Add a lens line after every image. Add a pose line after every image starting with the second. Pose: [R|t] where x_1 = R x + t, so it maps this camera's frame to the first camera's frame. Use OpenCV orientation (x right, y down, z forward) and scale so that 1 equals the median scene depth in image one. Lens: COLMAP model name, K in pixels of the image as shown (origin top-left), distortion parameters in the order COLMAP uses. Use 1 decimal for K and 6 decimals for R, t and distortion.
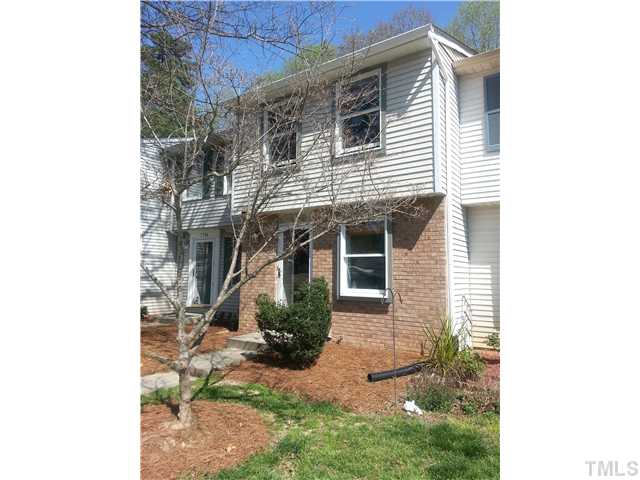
lens RADIAL K [[456.1, 0, 320.0], [0, 456.1, 240.0], [0, 0, 1]] dist [0.005571, 0.003550]
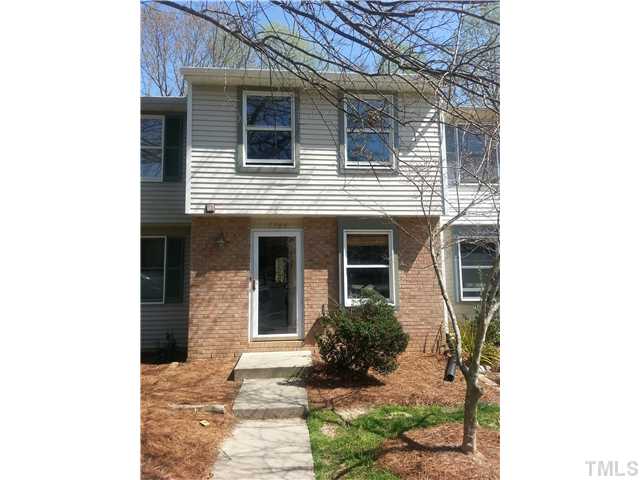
lens RADIAL K [[362.4, 0, 320.0], [0, 362.4, 252.2], [0, 0, 1]] dist [0.003908, 0.000475]
pose [[0.711259, 0.040196, 0.701780, -0.560566], [-0.030665, 0.999188, -0.026151, 0.026047], [-0.702261, -0.002920, 0.711914, 0.479880]]
